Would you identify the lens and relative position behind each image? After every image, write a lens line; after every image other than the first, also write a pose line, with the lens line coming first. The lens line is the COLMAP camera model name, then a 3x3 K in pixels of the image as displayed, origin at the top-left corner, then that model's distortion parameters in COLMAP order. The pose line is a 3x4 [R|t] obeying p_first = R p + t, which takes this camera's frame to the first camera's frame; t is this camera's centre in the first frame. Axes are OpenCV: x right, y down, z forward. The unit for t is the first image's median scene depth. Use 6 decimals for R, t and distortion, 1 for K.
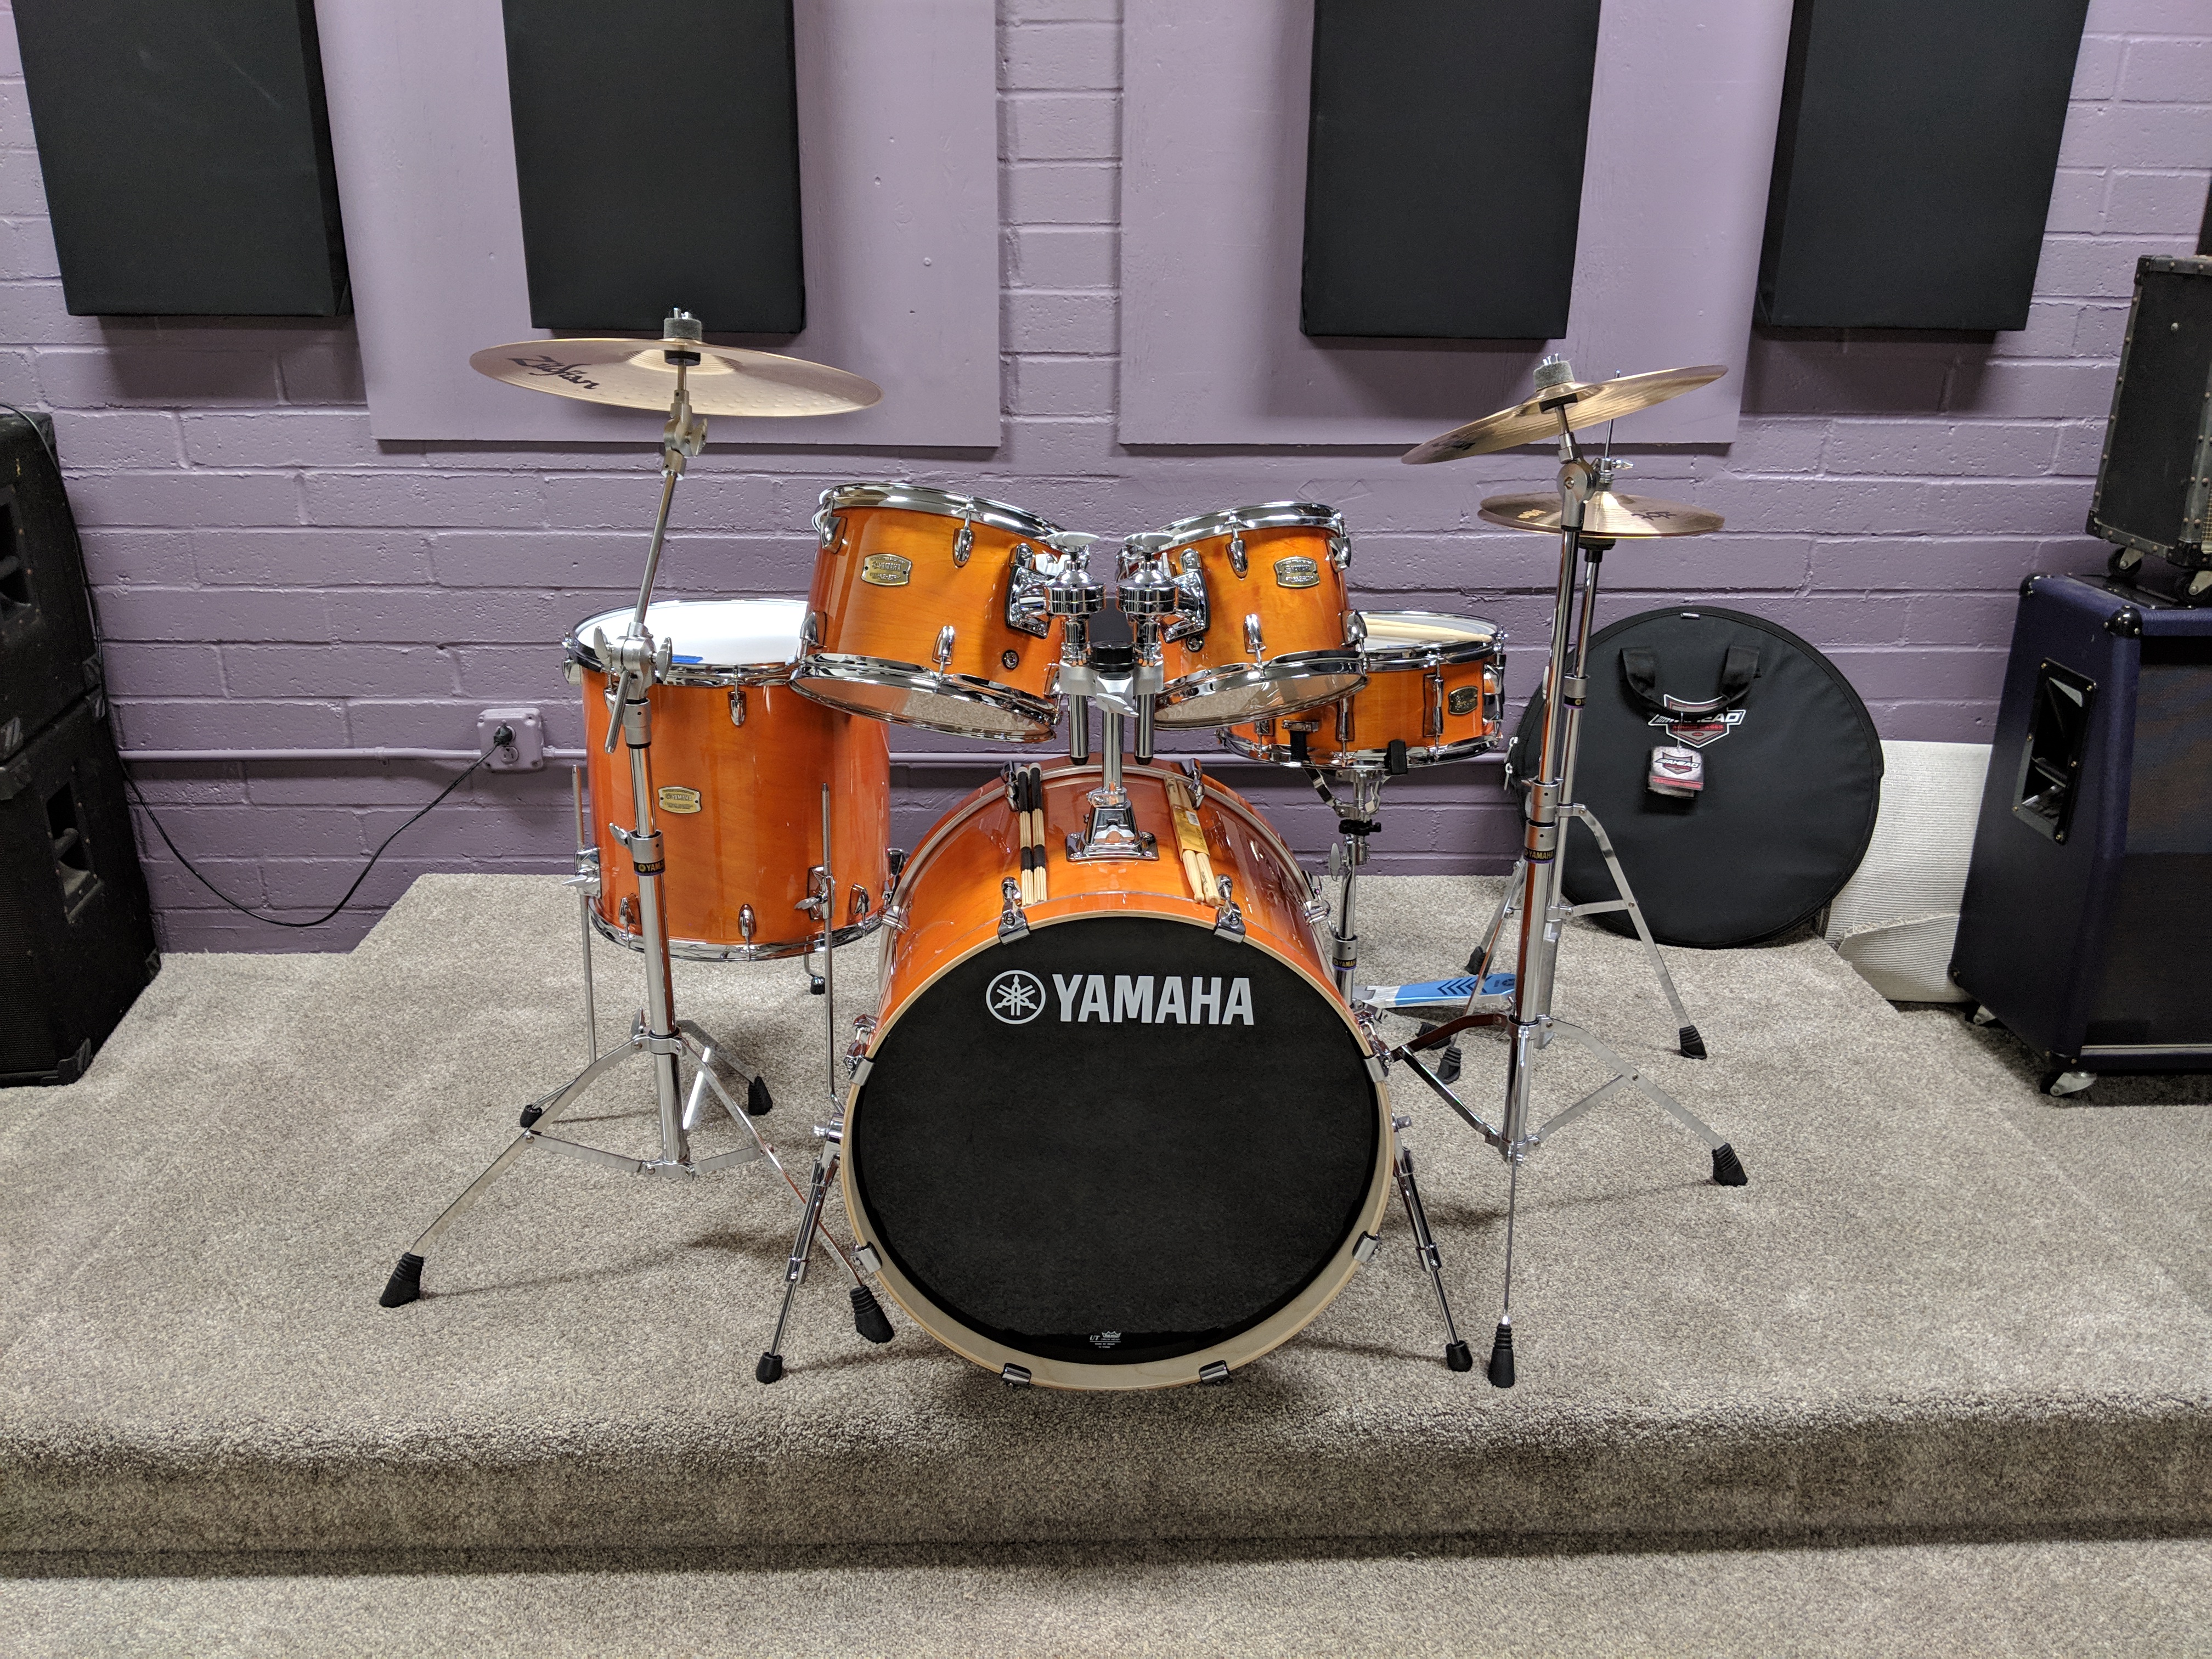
lens RADIAL K [[1760.0, 0, 1098.6], [0, 1760.0, 843.7], [0, 0, 1]] dist [0.067506, -0.116353]
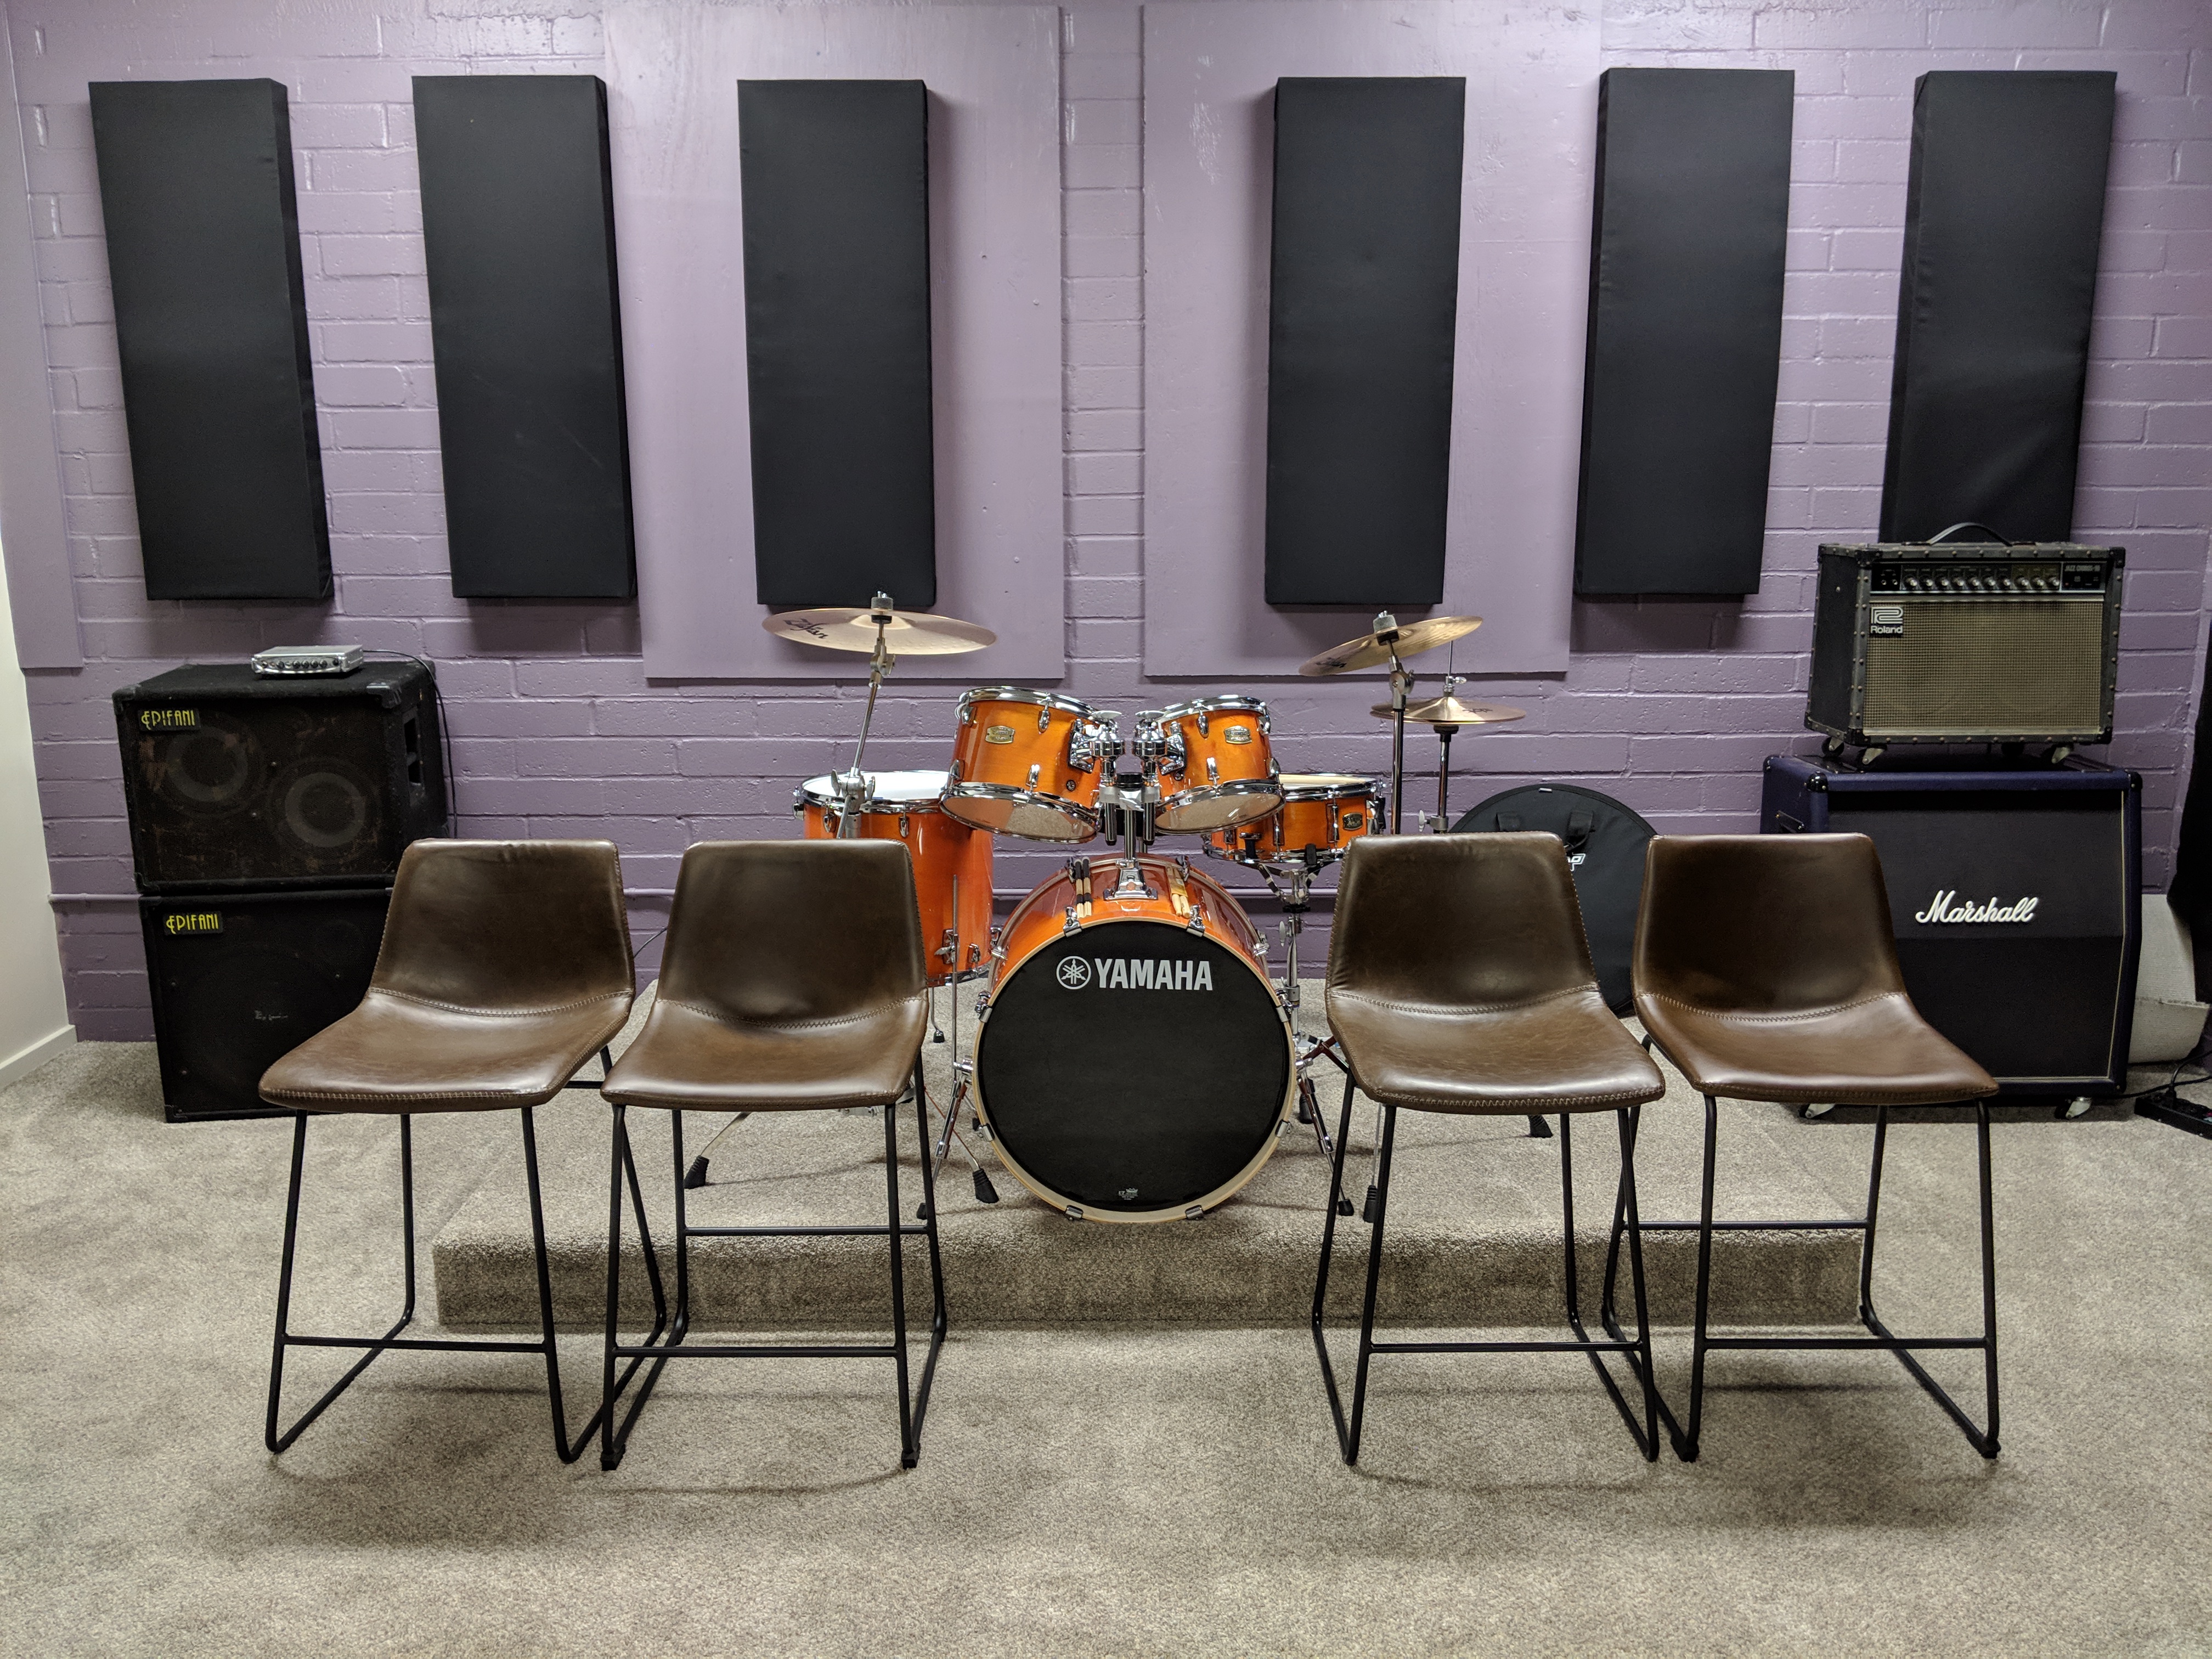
lens RADIAL K [[1760.0, 0, 1106.8], [0, 1760.0, 826.7], [0, 0, 1]] dist [0.067506, -0.116353]
pose [[0.999561, -0.006827, -0.028823, 0.022356], [0.002255, 0.987791, -0.155771, 0.132667], [0.029535, 0.155637, 0.987373, -0.450316]]
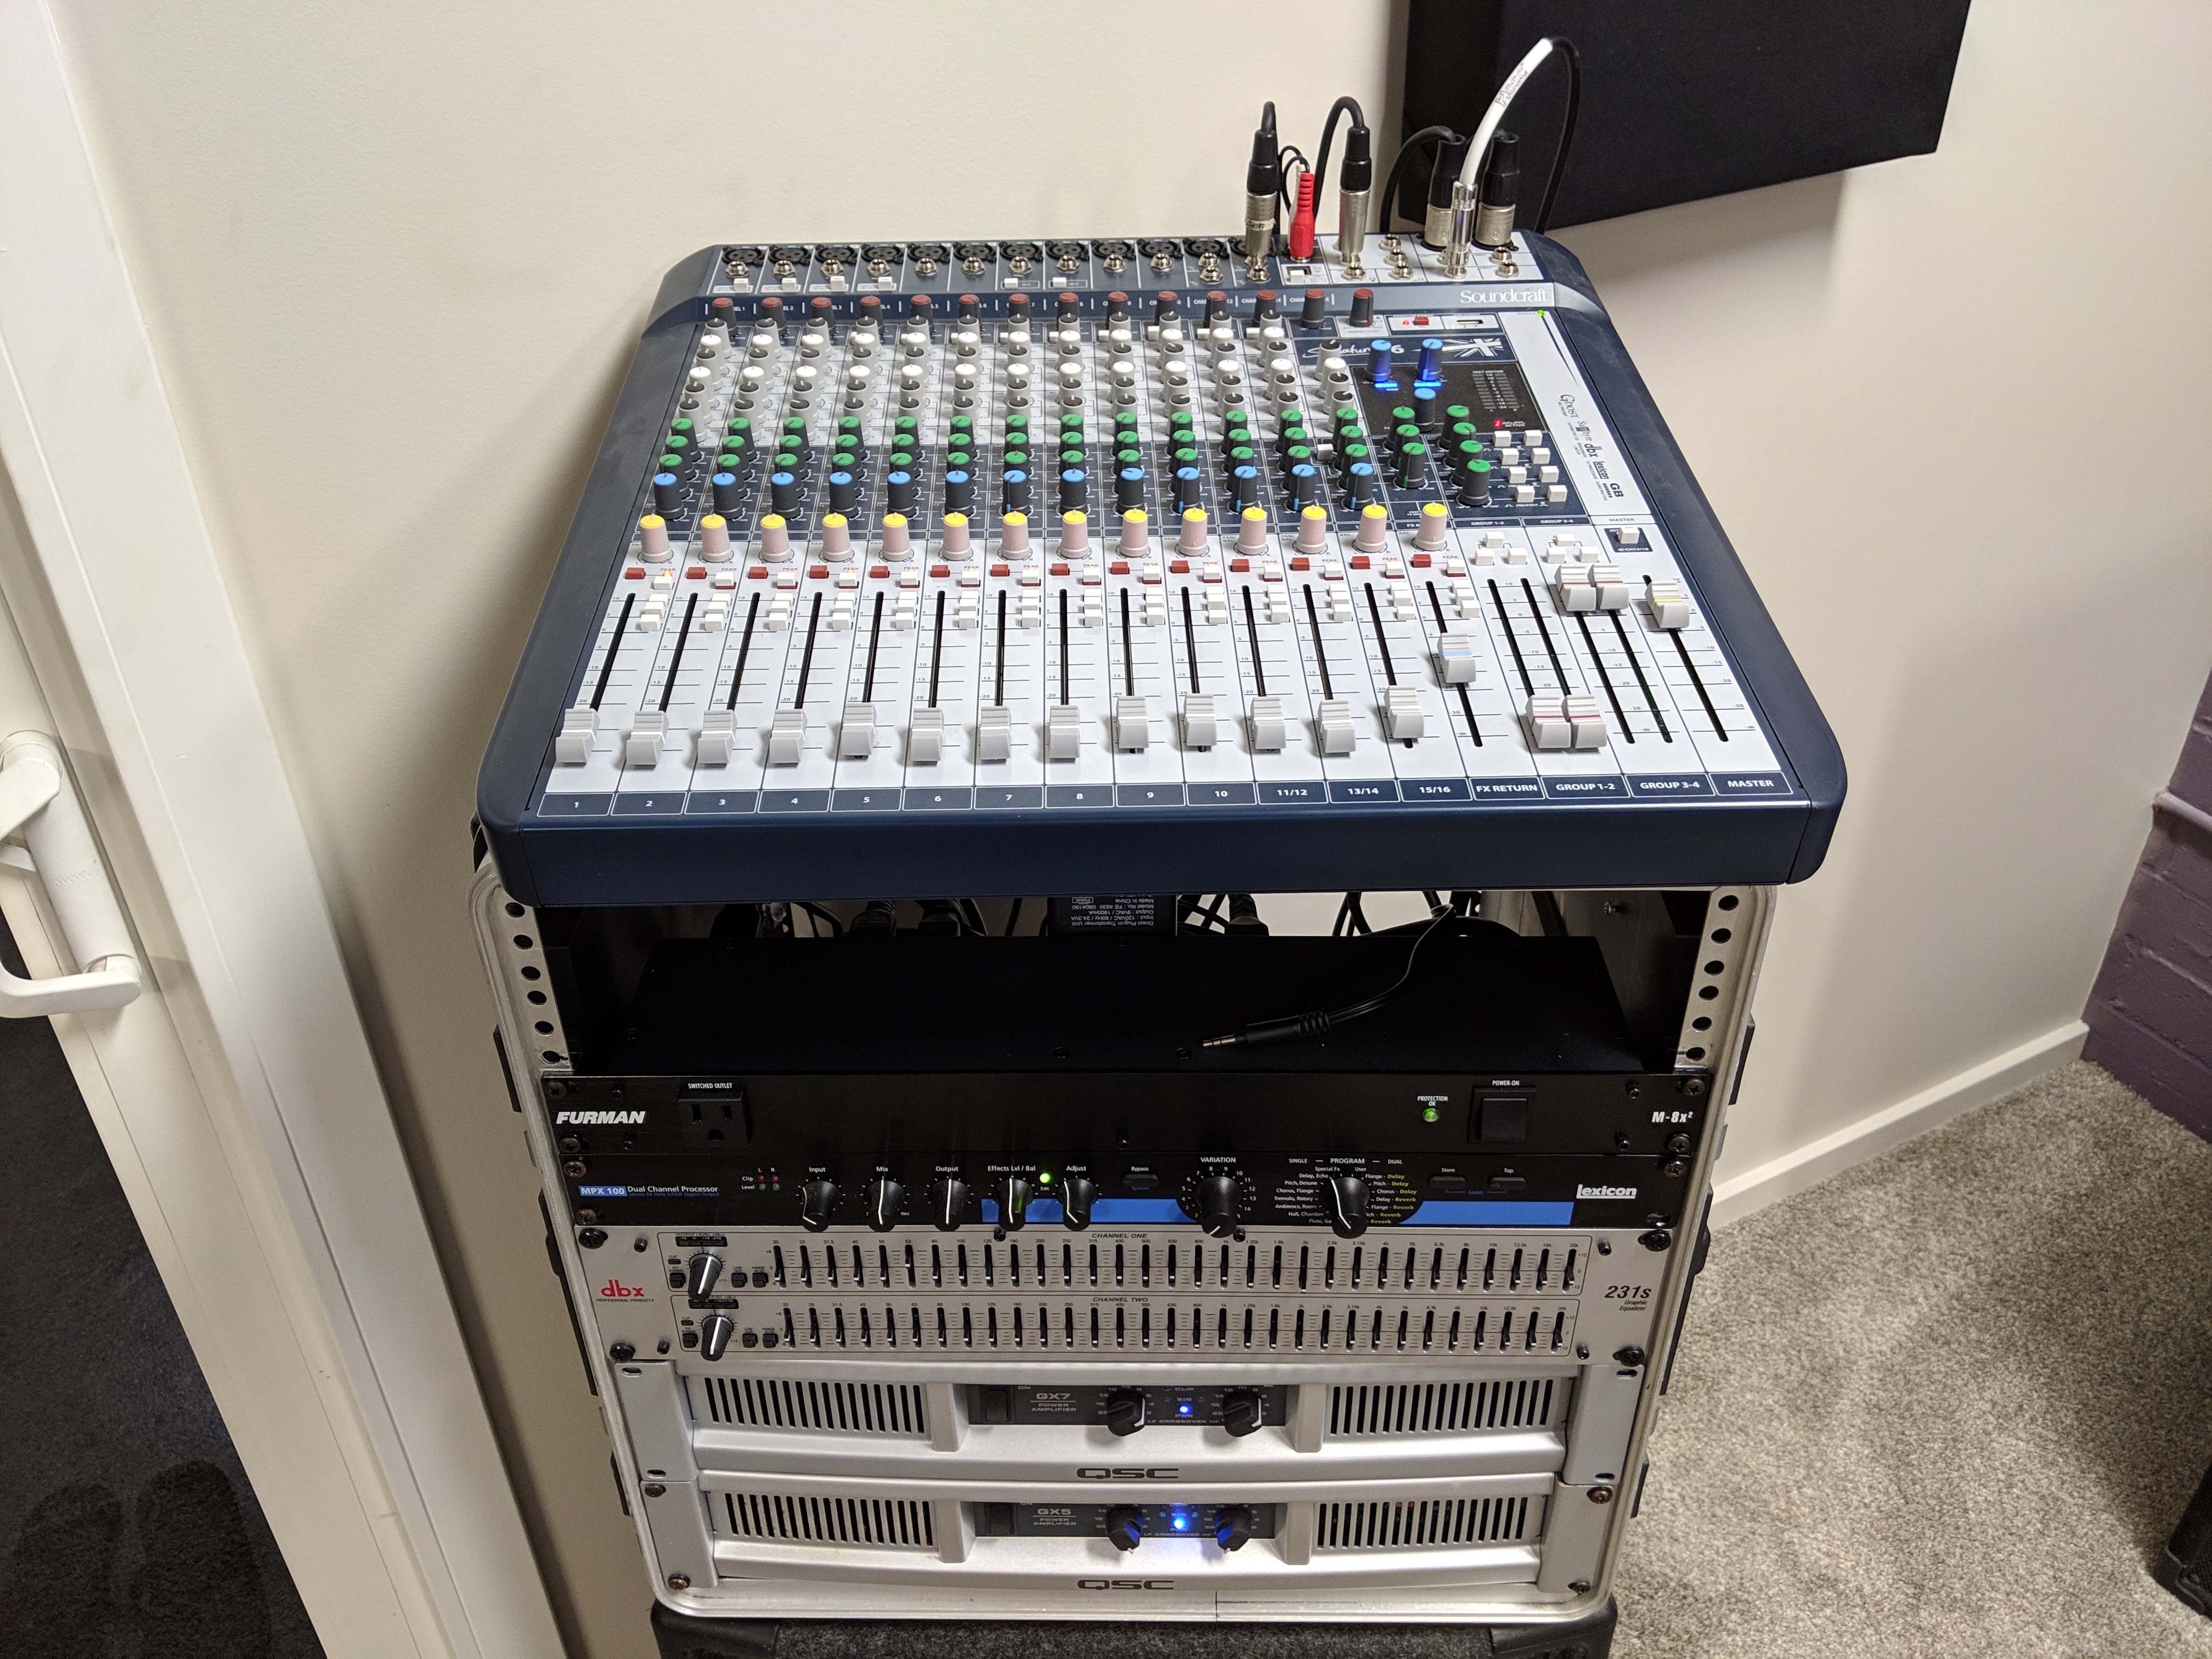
lens RADIAL K [[1760.0, 0, 1082.7], [0, 1760.0, 821.0], [0, 0, 1]] dist [0.067506, -0.116353]
pose [[0.434825, 0.486278, -0.757932, -0.598572], [-0.297127, 0.872004, 0.389004, -0.196787], [0.850084, 0.056053, 0.523655, 0.335706]]
